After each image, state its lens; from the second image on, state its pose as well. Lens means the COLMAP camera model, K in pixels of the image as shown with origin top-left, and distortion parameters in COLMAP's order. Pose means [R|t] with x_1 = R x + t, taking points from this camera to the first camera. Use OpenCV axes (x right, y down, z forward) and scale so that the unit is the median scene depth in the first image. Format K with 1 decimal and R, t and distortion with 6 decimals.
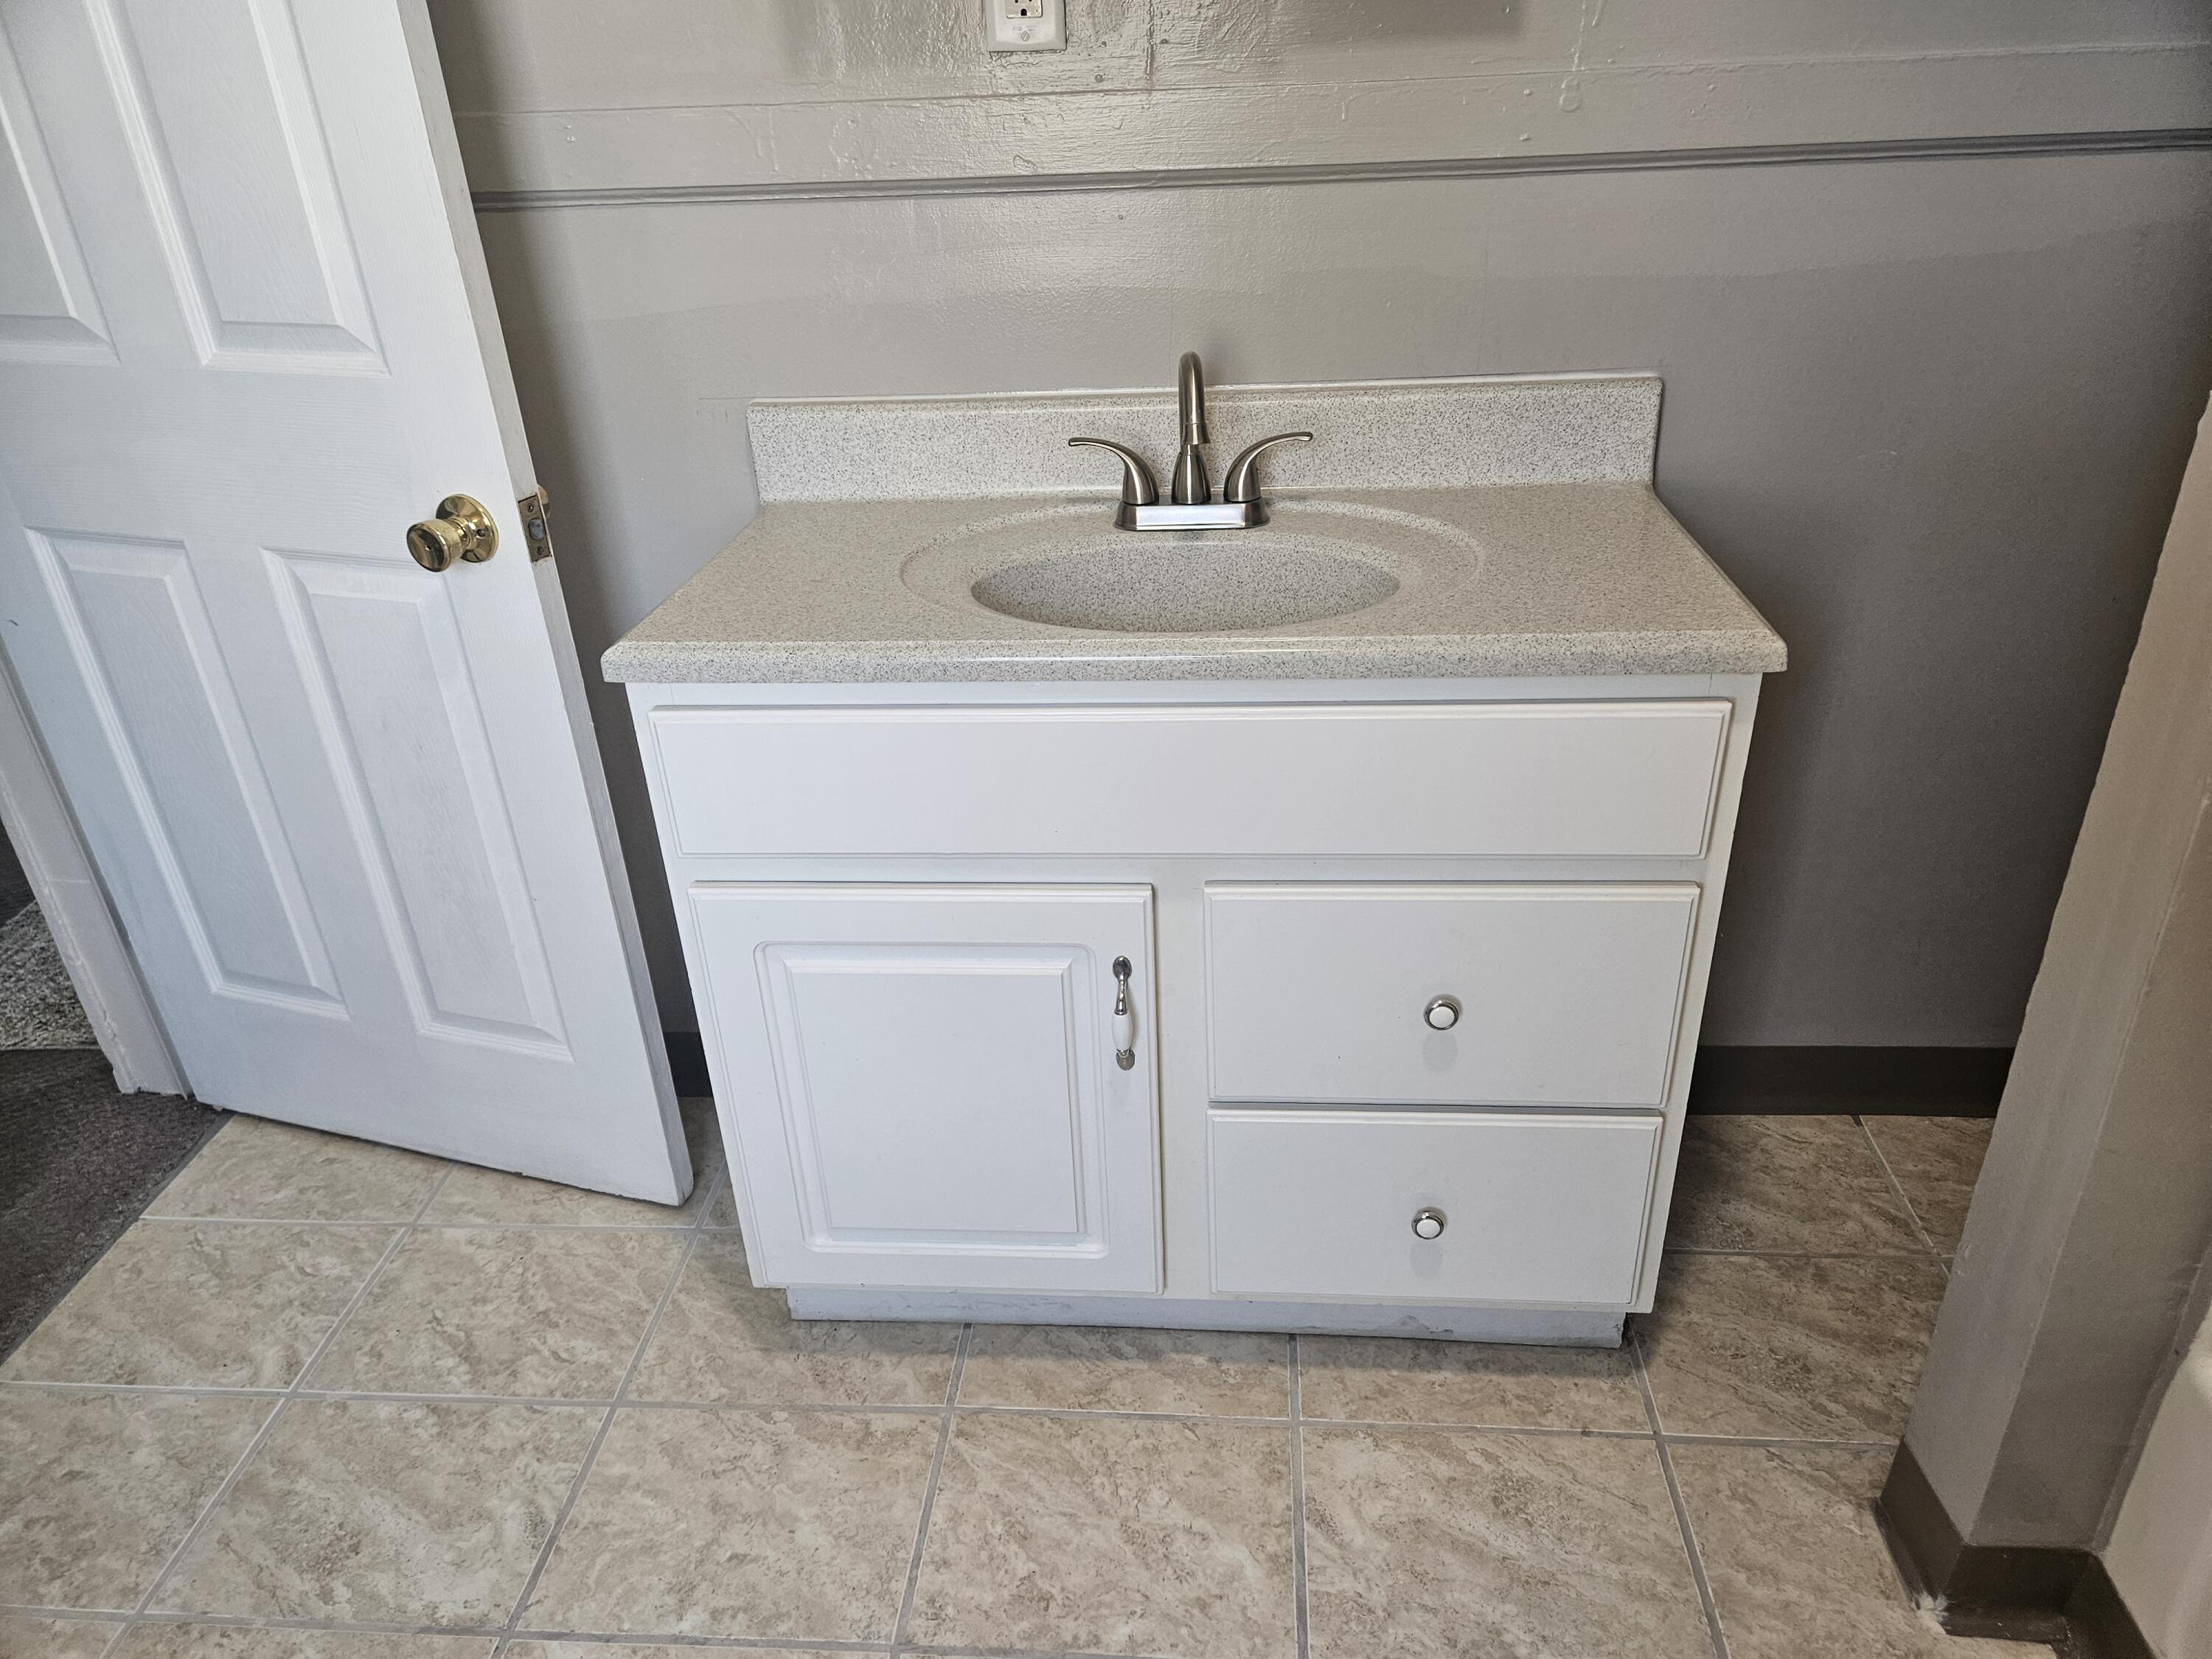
lens RADIAL K [[1483.0, 0, 1103.9], [0, 1483.0, 842.6], [0, 0, 1]] dist [0.064937, -0.047300]
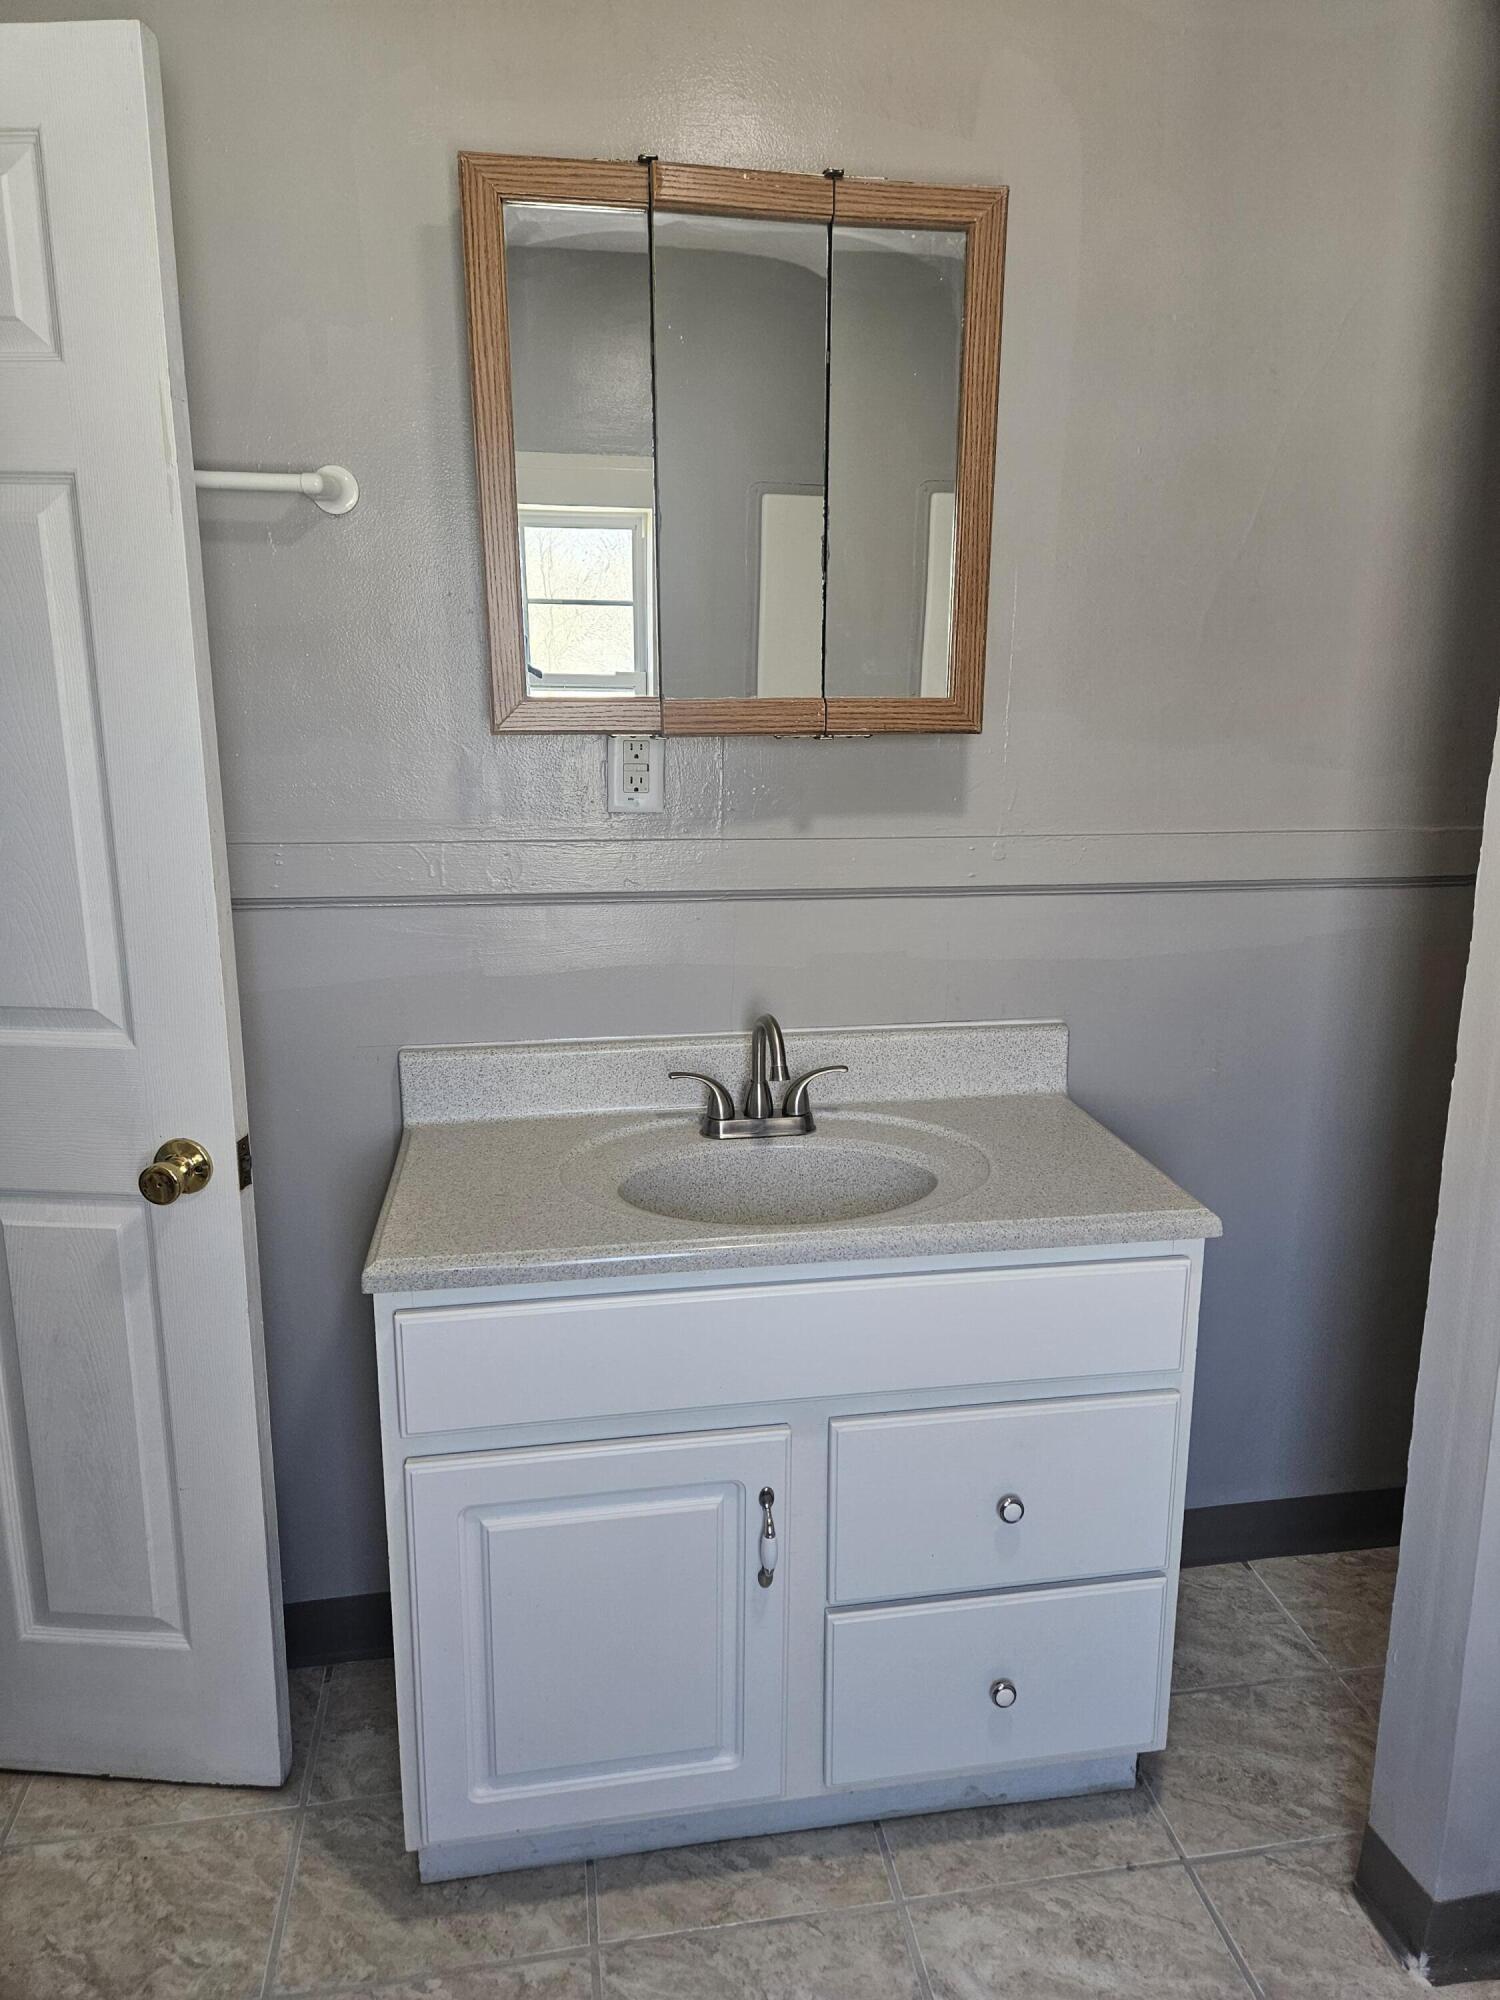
lens RADIAL K [[1340.8, 0, 748.4], [0, 1340.8, 985.8], [0, 0, 1]] dist [0.064937, -0.047300]
pose [[0.969612, -0.011234, 0.244391, -0.242547], [0.075271, 0.964189, -0.254311, -0.036832], [-0.232782, 0.264979, 0.935734, -0.152424]]
